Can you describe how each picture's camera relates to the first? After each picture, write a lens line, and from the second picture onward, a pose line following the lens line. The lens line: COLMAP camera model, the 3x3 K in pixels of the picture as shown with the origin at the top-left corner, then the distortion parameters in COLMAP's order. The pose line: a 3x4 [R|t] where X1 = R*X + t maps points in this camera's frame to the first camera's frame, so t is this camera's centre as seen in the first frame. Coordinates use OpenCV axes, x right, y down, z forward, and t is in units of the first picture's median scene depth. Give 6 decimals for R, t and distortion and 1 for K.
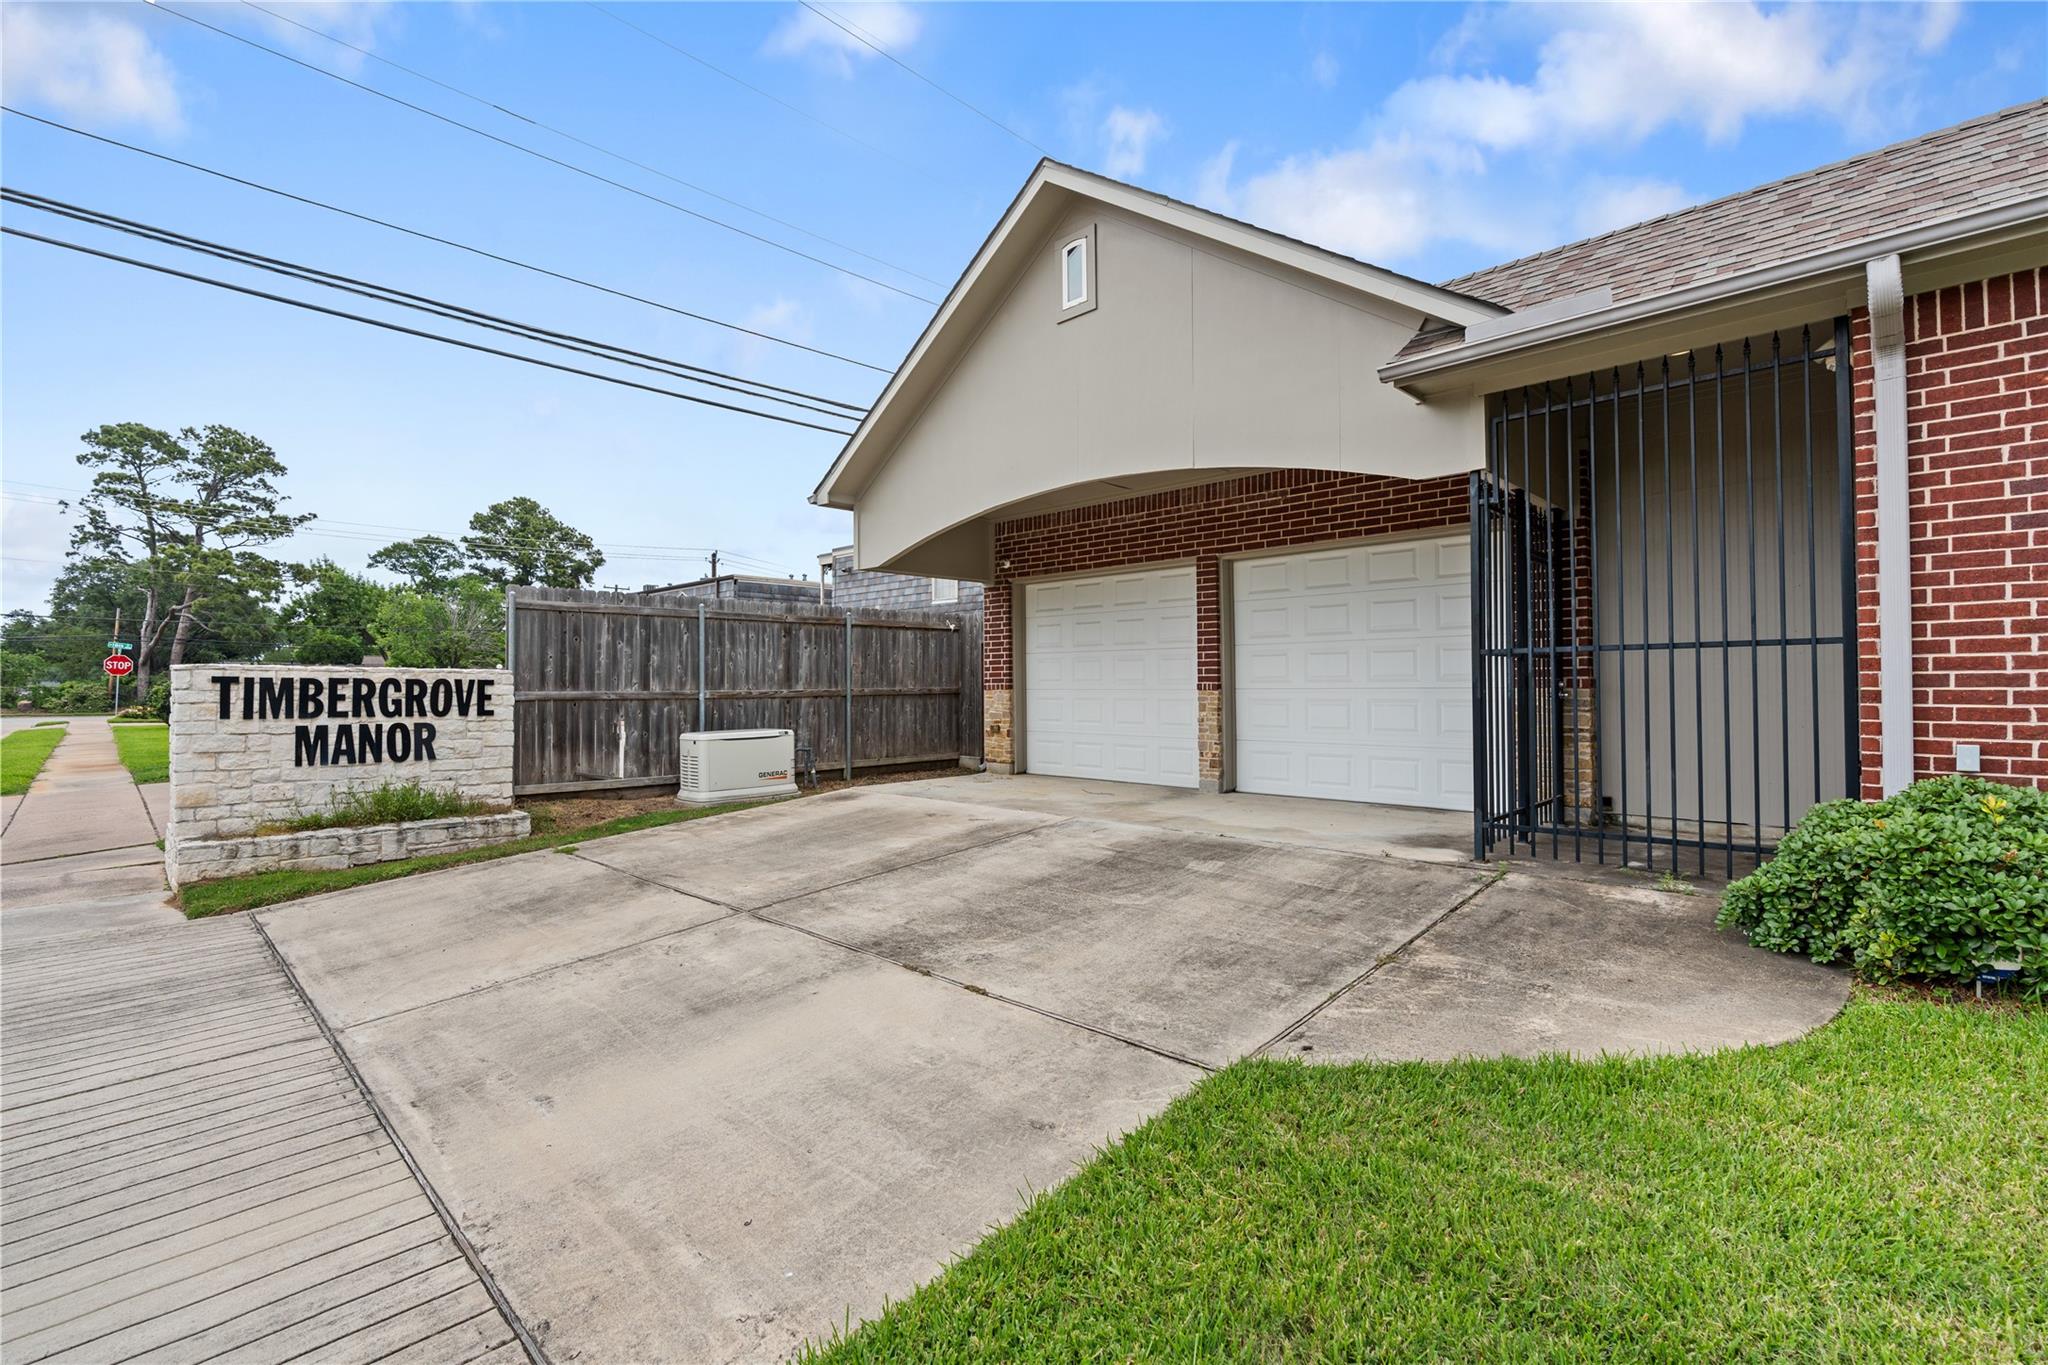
lens RADIAL K [[916.6, 0, 1014.4], [0, 916.6, 681.3], [0, 0, 1]] dist [-0.011960, 0.004616]
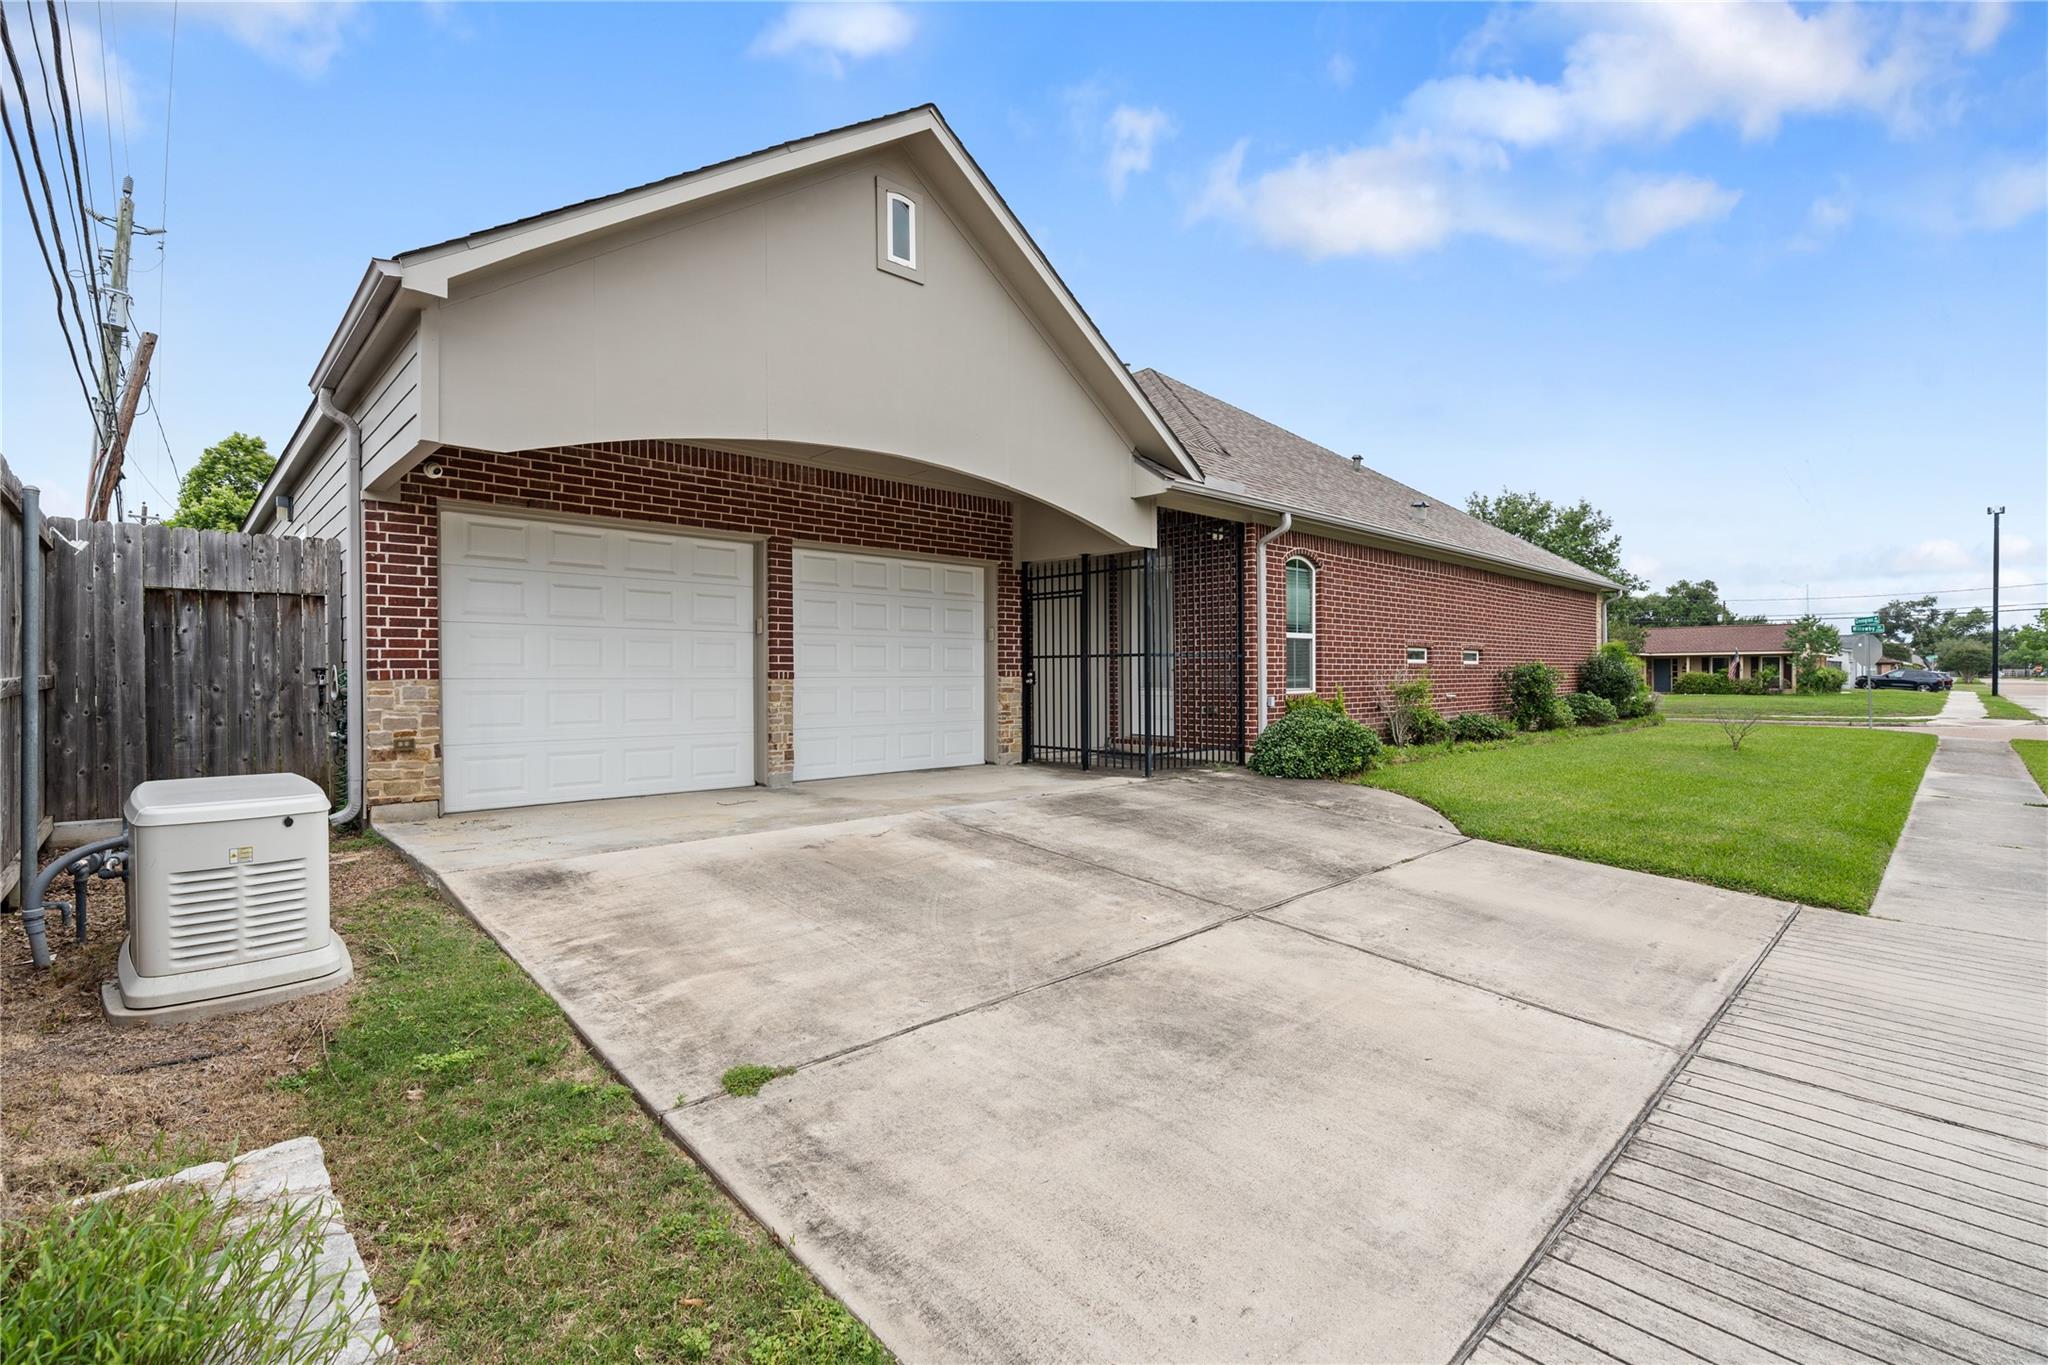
lens RADIAL K [[916.6, 0, 1032.8], [0, 916.6, 678.8], [0, 0, 1]] dist [-0.011960, 0.004616]
pose [[0.015781, 0.000998, 0.999875, -0.659154], [-0.004510, 0.999989, -0.000927, 0.008489], [-0.999865, -0.004494, 0.015785, 0.648537]]
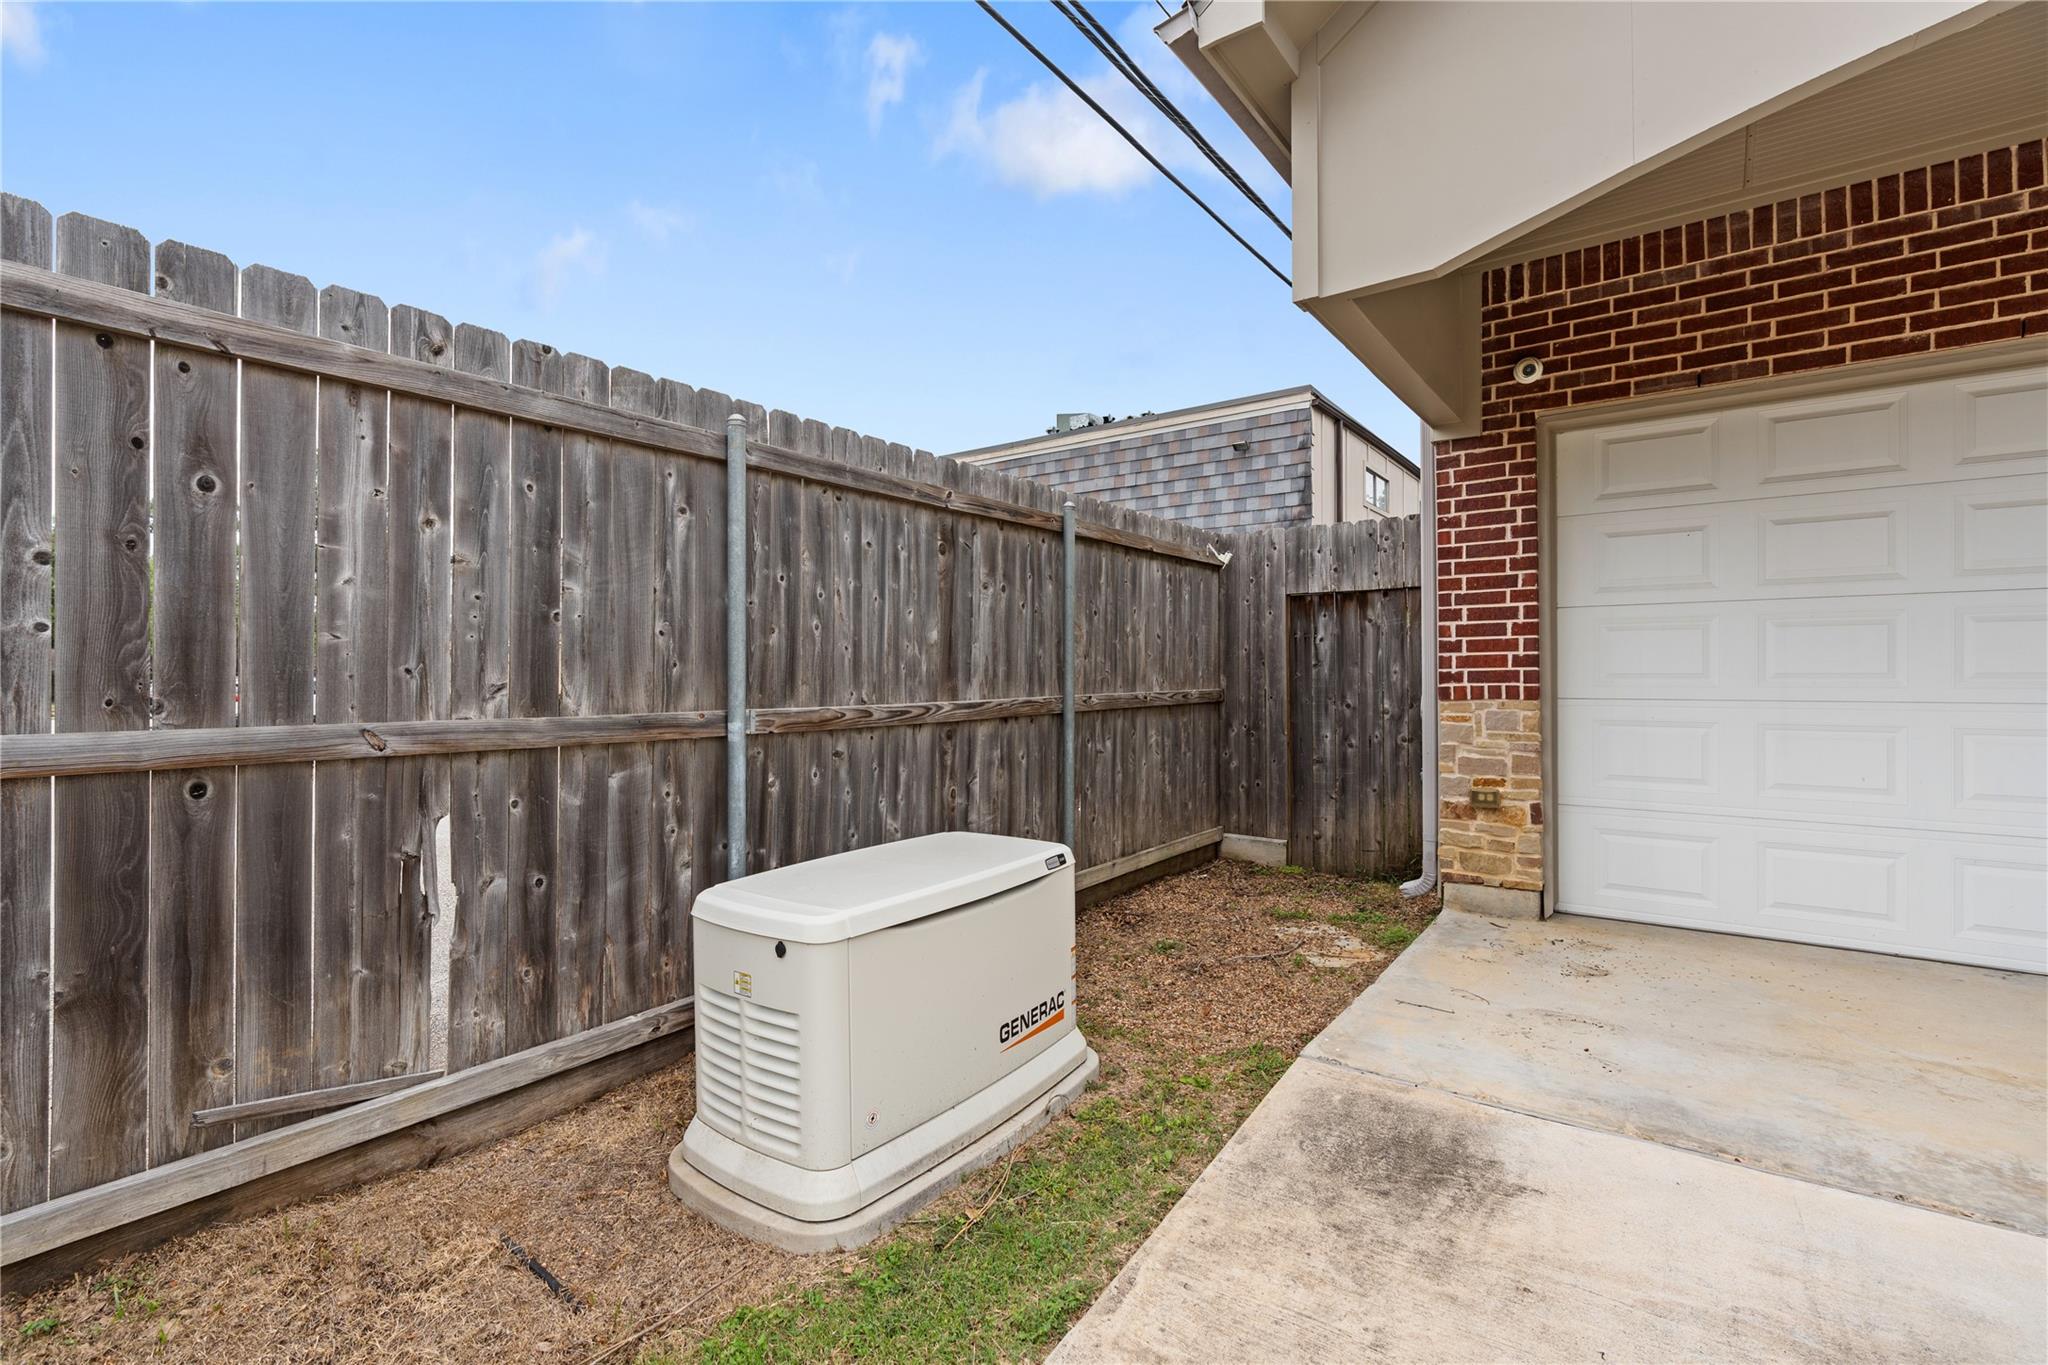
lens RADIAL K [[916.6, 0, 1018.3], [0, 916.6, 676.7], [0, 0, 1]] dist [-0.011960, 0.004616]
pose [[0.989491, 0.000337, 0.144594, -0.300924], [-0.000960, 0.999991, 0.004240, -0.002096], [-0.144591, -0.004335, 0.989482, 0.711619]]
